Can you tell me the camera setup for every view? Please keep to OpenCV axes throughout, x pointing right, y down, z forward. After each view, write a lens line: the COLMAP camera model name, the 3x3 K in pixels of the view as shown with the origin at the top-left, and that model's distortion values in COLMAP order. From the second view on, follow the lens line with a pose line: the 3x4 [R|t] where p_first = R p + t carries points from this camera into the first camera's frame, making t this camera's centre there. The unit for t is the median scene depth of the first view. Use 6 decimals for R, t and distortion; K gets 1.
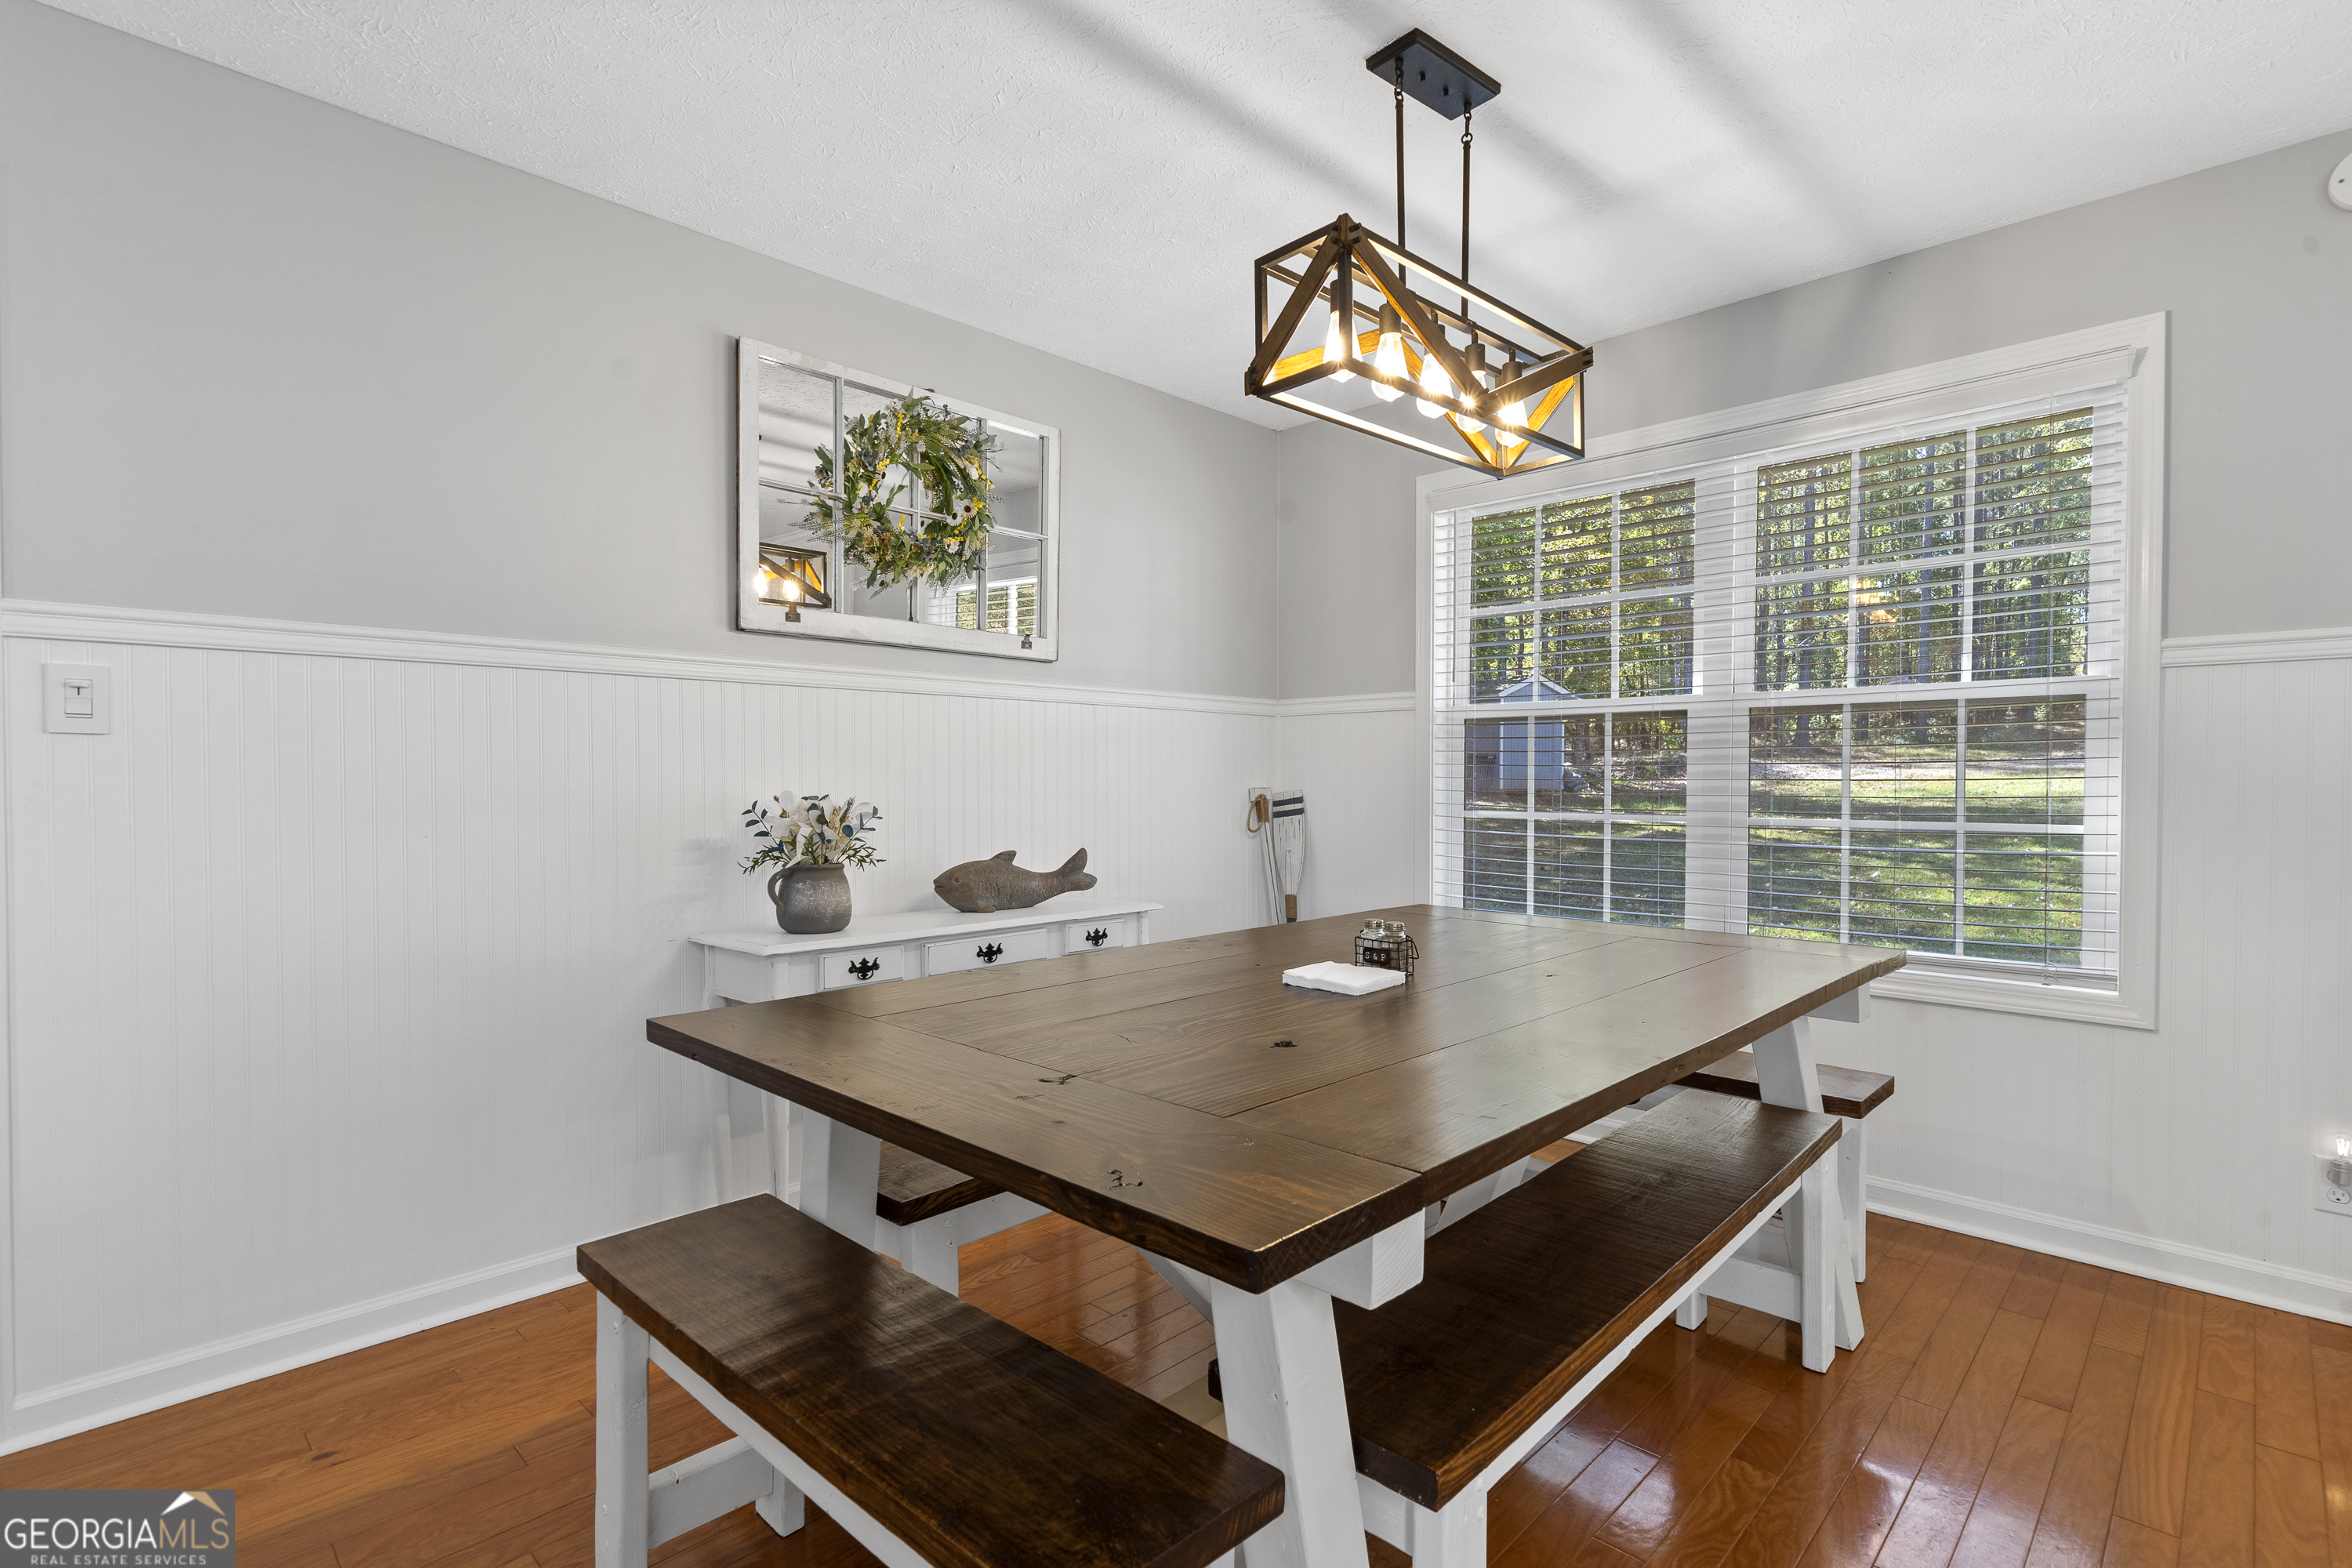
lens RADIAL K [[1113.0, 0, 1176.1], [0, 1113.0, 789.2], [0, 0, 1]] dist [0.002065, 0.000112]
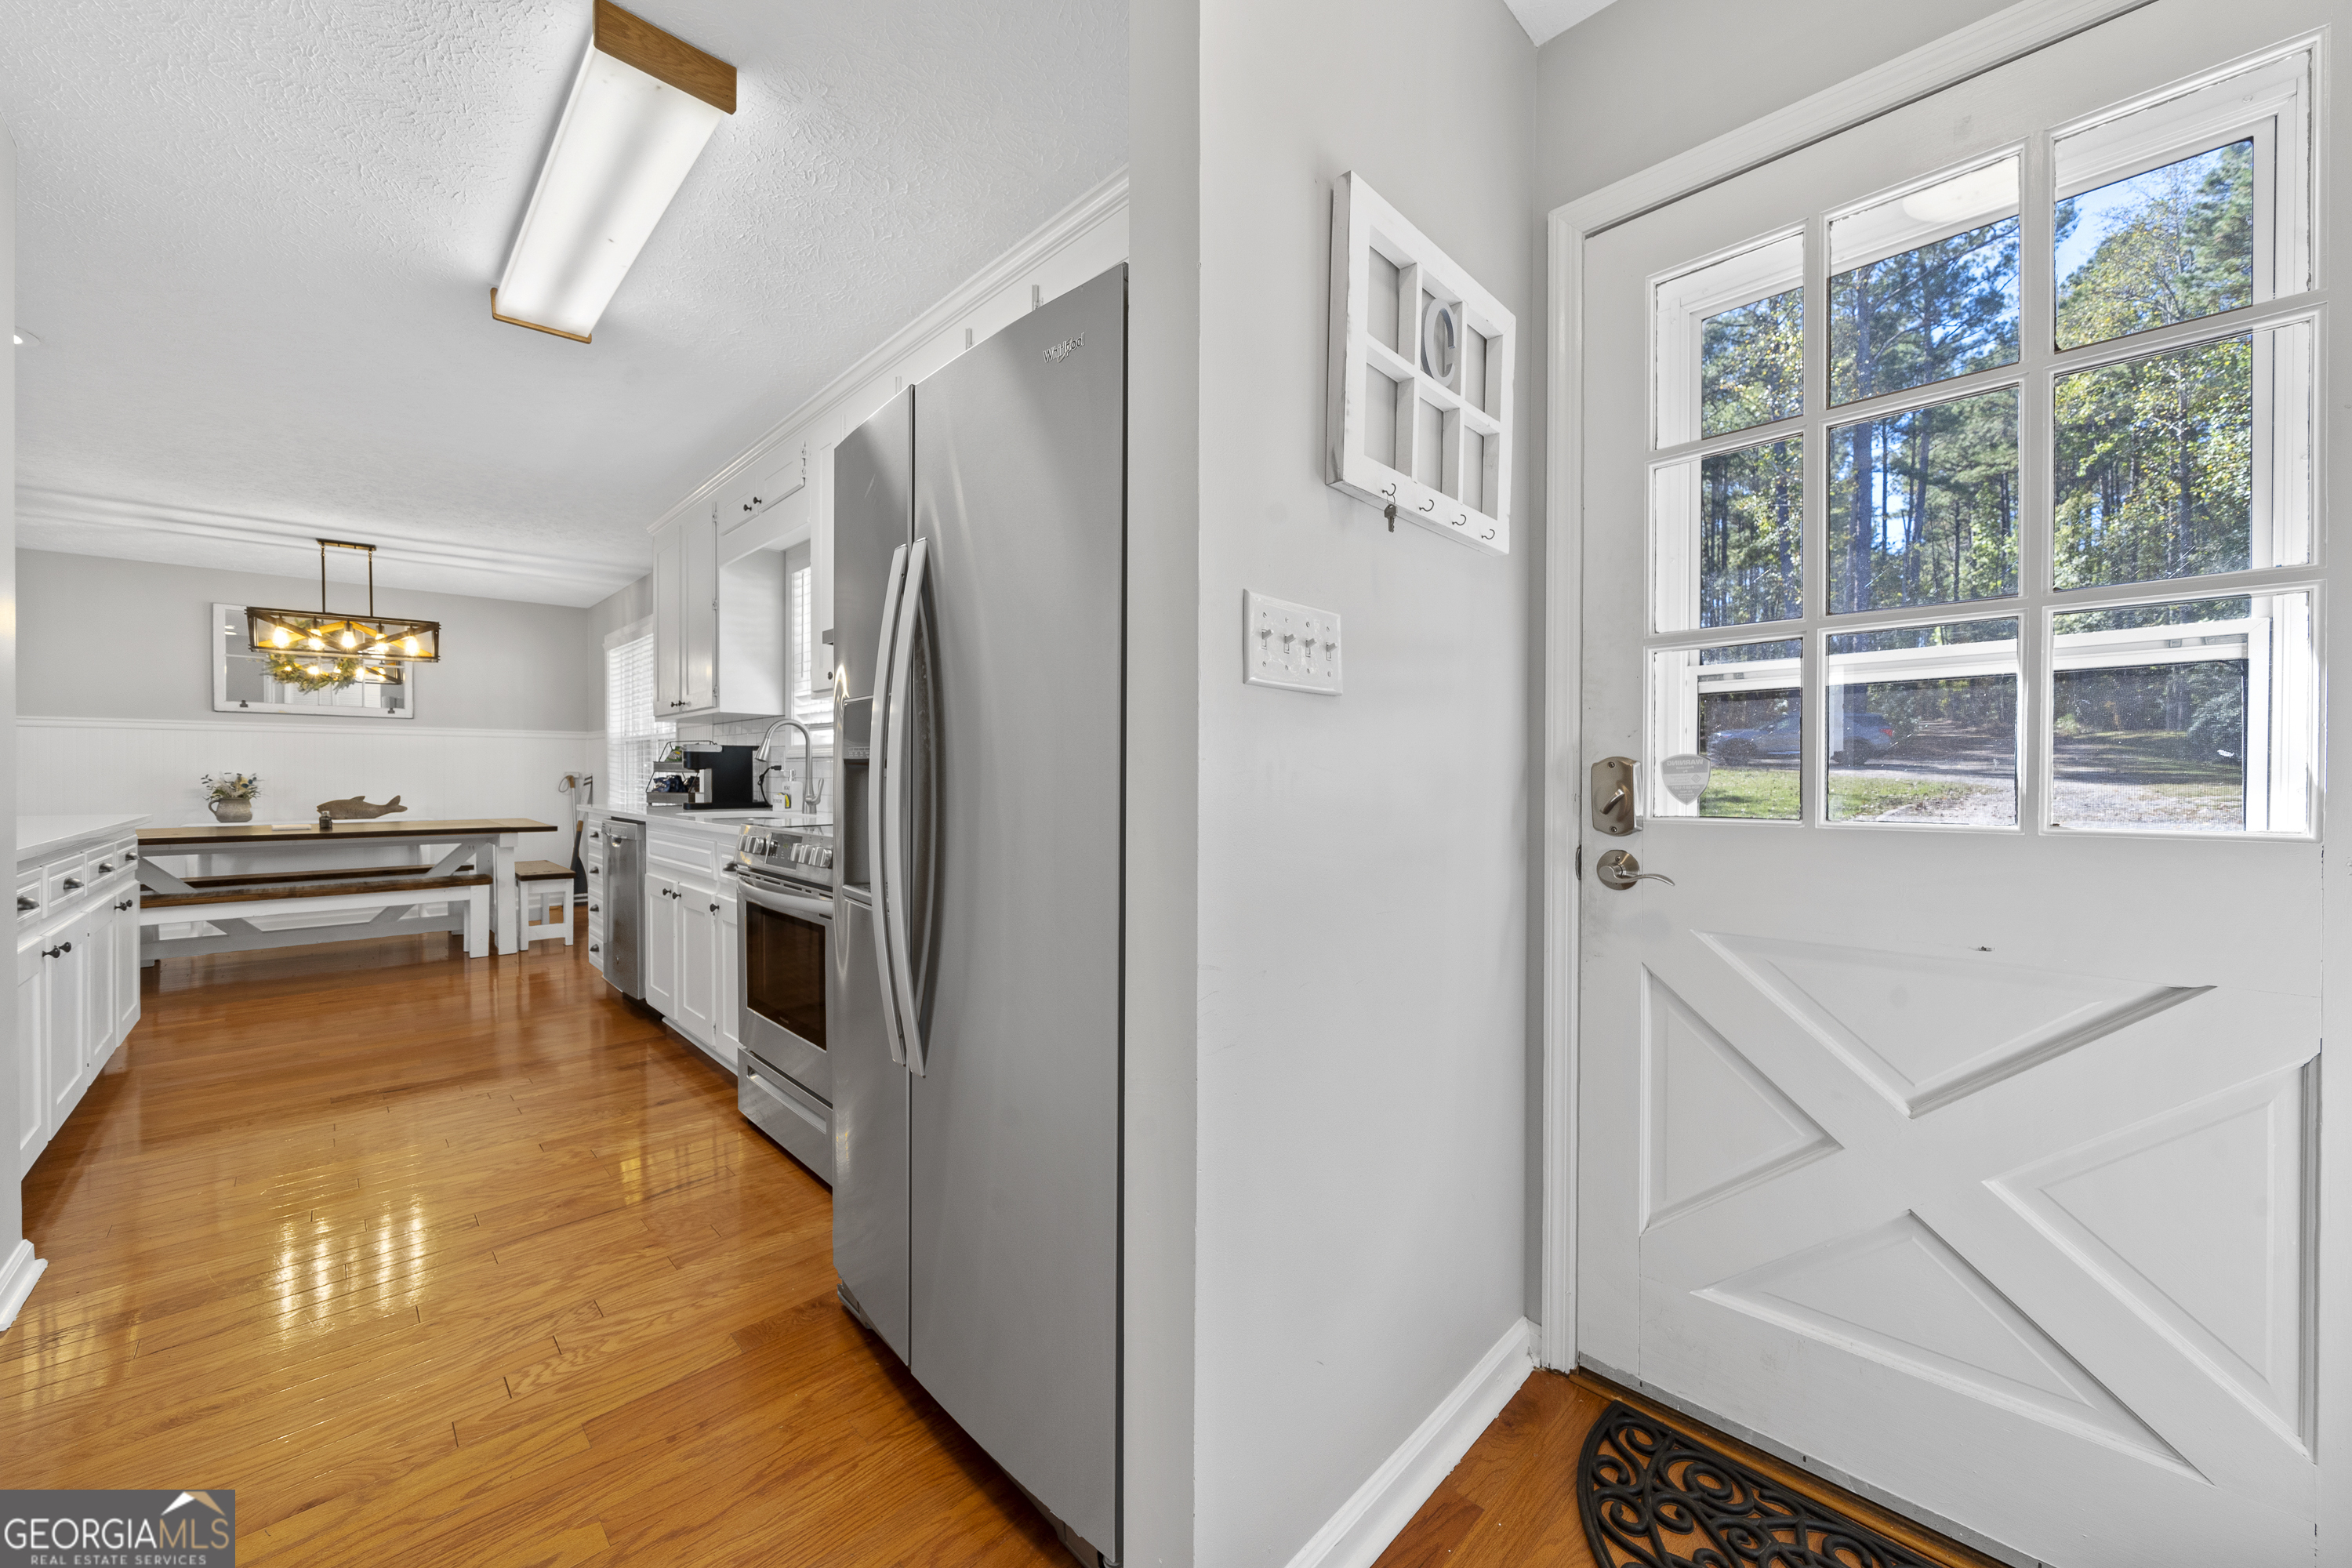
lens RADIAL K [[859.5, 0, 1174.0], [0, 859.5, 778.0], [0, 0, 1]] dist [-0.000585, -0.000038]
pose [[0.999905, 0.003649, -0.013258, 1.679623], [-0.003655, 0.999993, -0.000490, 0.009615], [0.013256, 0.000538, 0.999912, -0.895401]]
